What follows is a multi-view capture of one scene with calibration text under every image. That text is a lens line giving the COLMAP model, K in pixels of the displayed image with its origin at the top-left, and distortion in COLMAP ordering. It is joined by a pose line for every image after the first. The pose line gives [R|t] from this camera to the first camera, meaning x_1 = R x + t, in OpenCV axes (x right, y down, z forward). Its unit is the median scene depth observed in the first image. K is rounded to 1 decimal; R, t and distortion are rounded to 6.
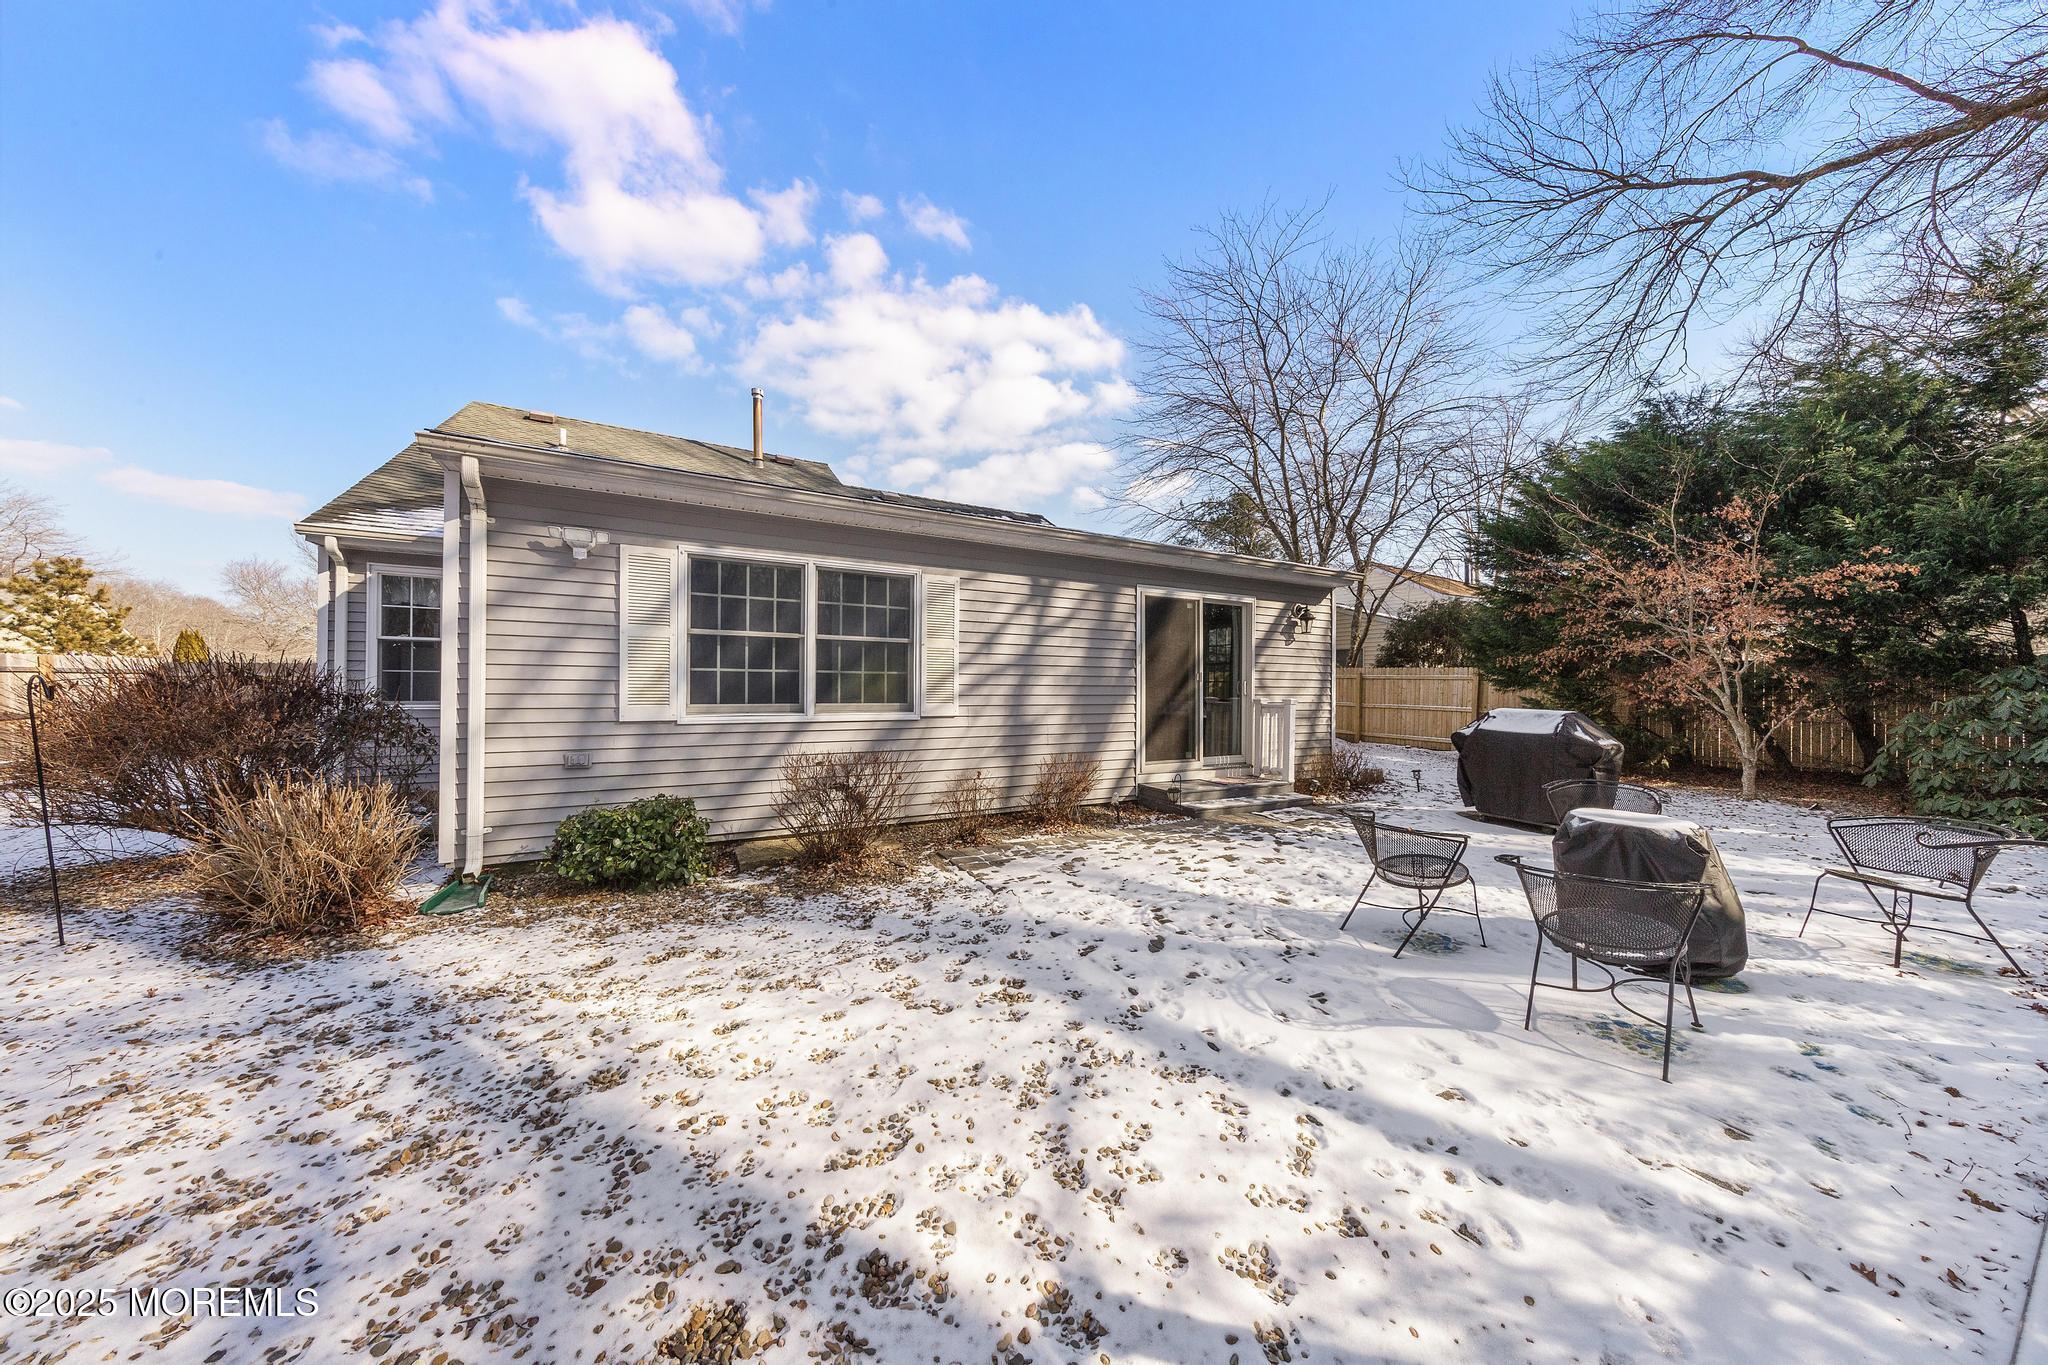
lens RADIAL K [[627.1, 0, 1024.0], [0, 627.1, 682.5], [0, 0, 1]] dist [0.016307, 0.000014]
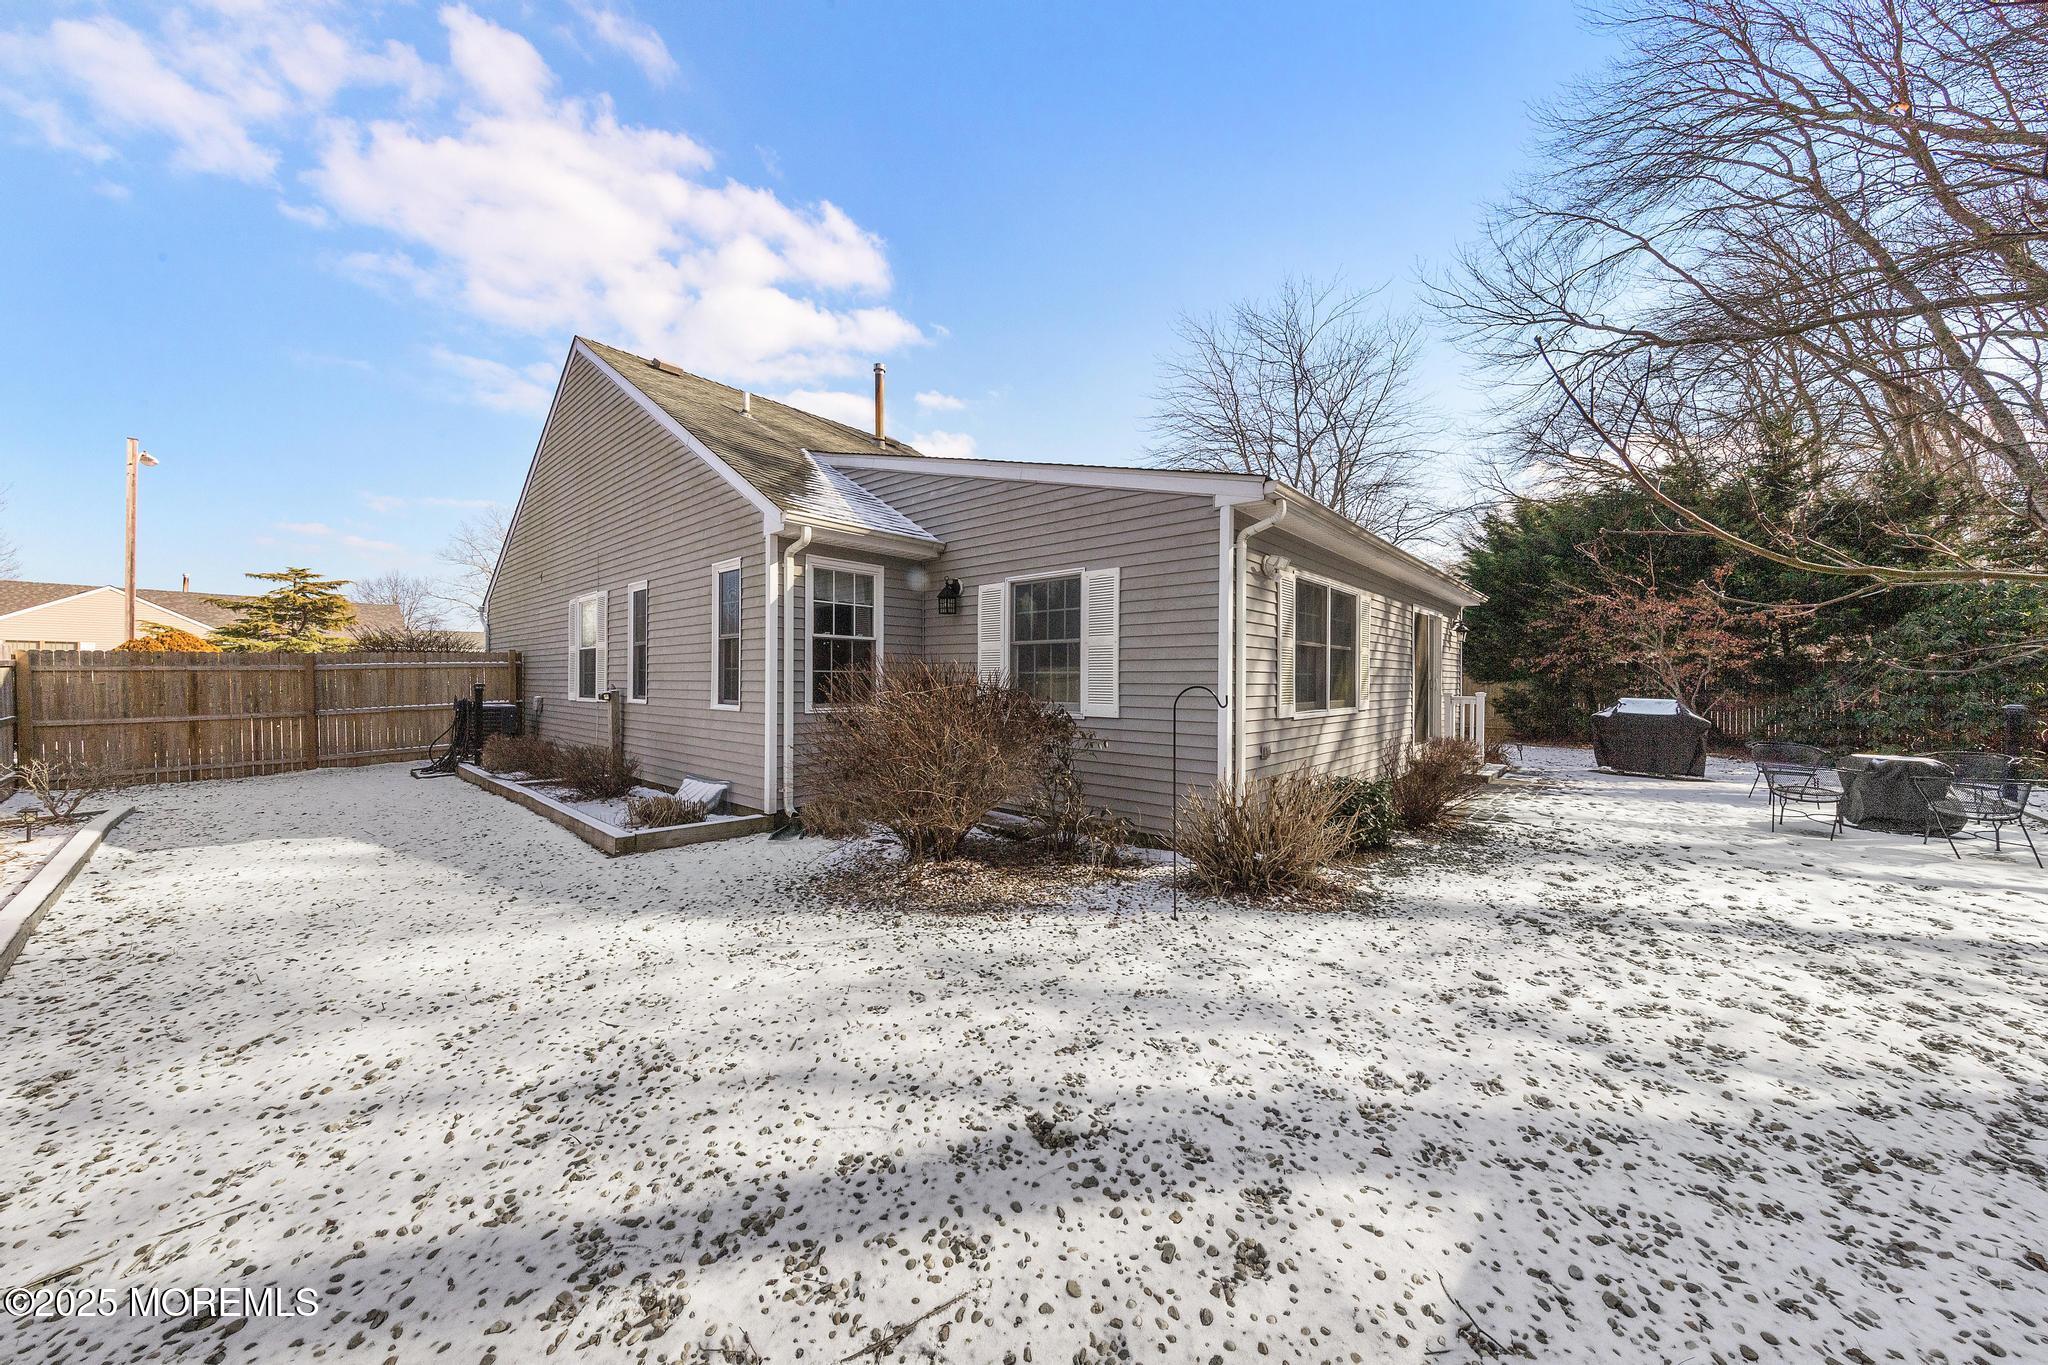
lens RADIAL K [[764.8, 0, 1024.0], [0, 764.8, 682.5], [0, 0, 1]] dist [-0.001925, -0.000116]
pose [[0.917681, -0.007733, 0.397243, -1.064017], [0.002289, 0.999897, 0.014177, -0.020831], [-0.397311, -0.012101, 0.917604, -0.069073]]
